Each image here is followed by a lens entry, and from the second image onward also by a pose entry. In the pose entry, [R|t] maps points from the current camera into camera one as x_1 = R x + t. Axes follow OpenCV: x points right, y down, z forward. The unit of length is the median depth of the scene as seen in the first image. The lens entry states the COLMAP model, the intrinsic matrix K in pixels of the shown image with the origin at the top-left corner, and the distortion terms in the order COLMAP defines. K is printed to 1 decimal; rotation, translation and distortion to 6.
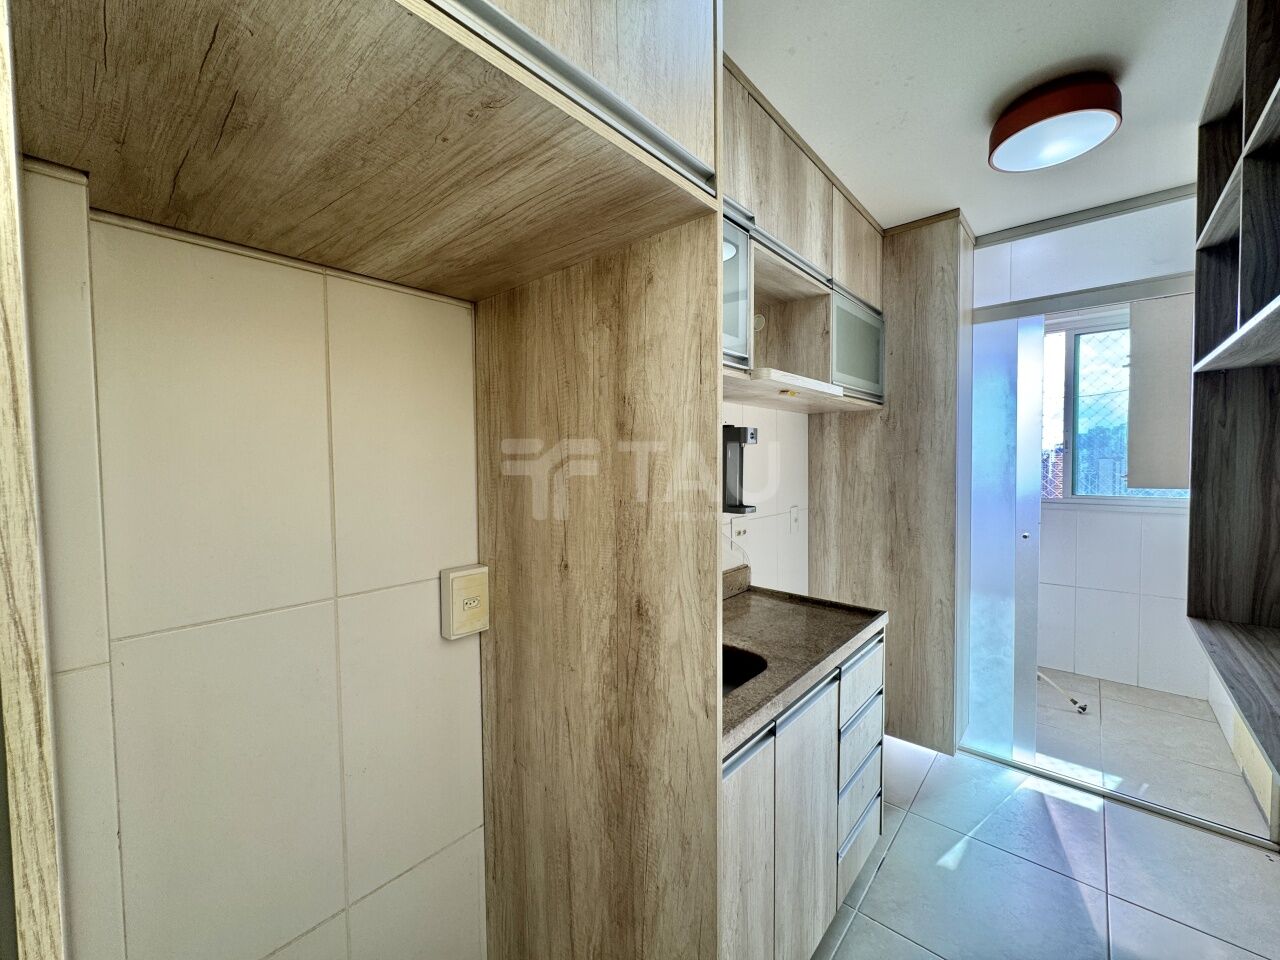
lens RADIAL K [[511.5, 0, 639.8], [0, 511.5, 474.1], [0, 0, 1]] dist [-0.001848, 0.000586]
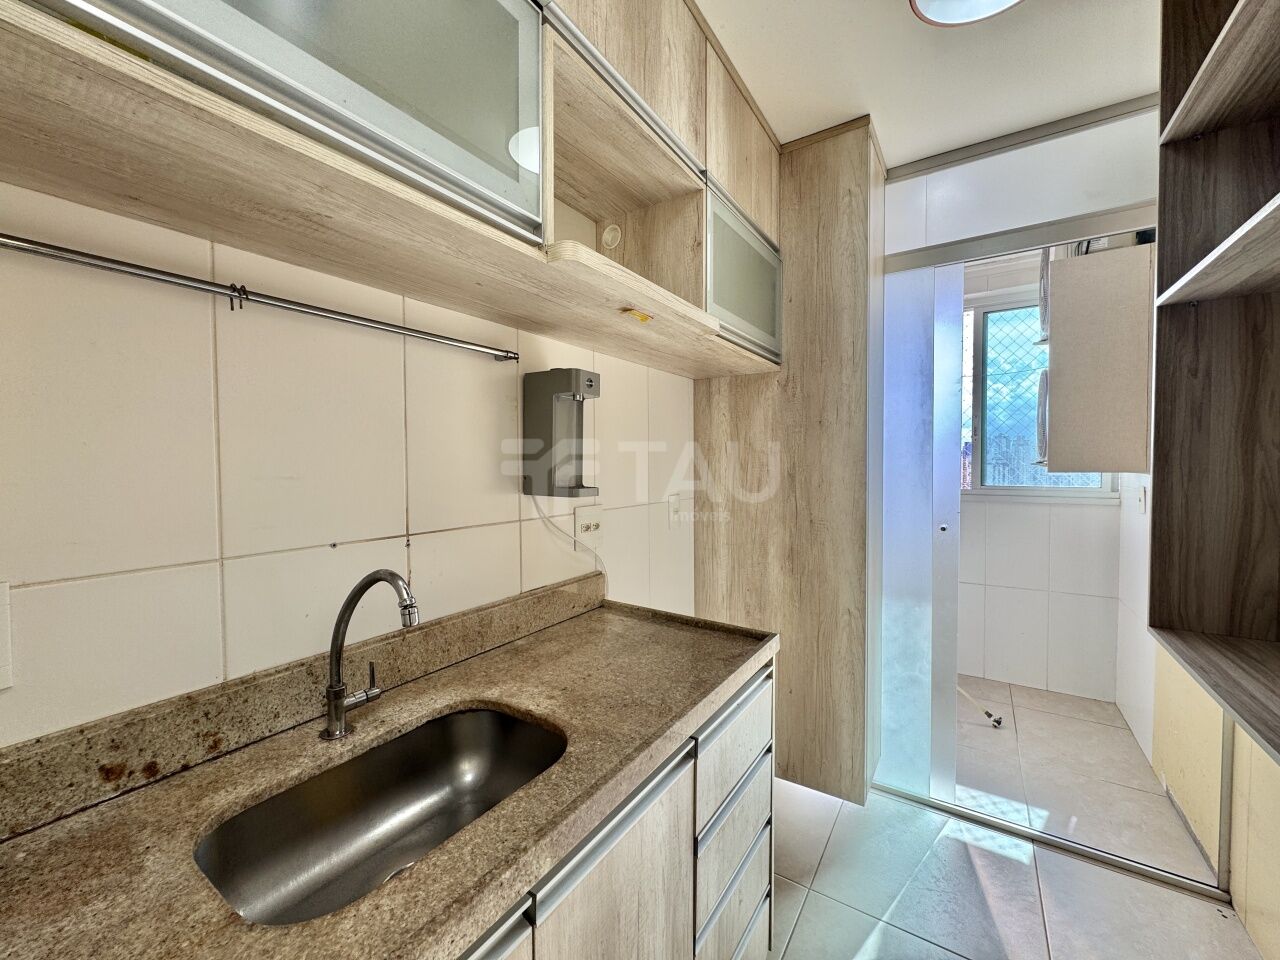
lens RADIAL K [[511.5, 0, 638.3], [0, 511.5, 473.5], [0, 0, 1]] dist [-0.001848, 0.000586]
pose [[0.990222, 0.002216, 0.139484, 0.156568], [-0.001043, 0.999963, -0.008483, 0.042564], [-0.139497, 0.008255, 0.990188, 0.262283]]
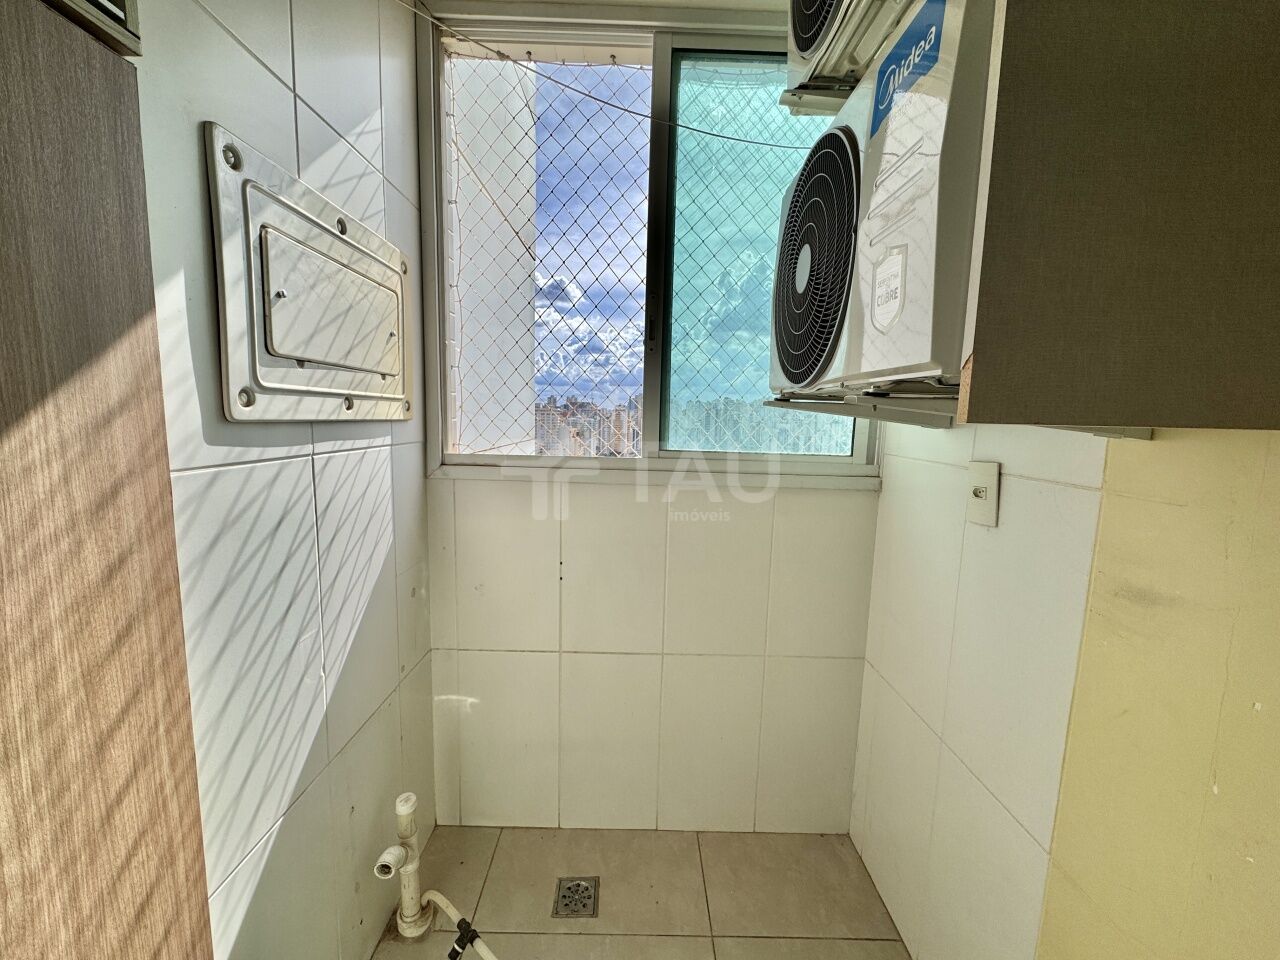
lens RADIAL K [[511.5, 0, 646.2], [0, 511.5, 478.8], [0, 0, 1]] dist [-0.001848, 0.000586]
pose [[0.762647, -0.053891, 0.644566, 0.858552], [-0.014729, 0.994818, 0.100602, 0.032519], [-0.646647, -0.086217, 0.757901, 1.045266]]
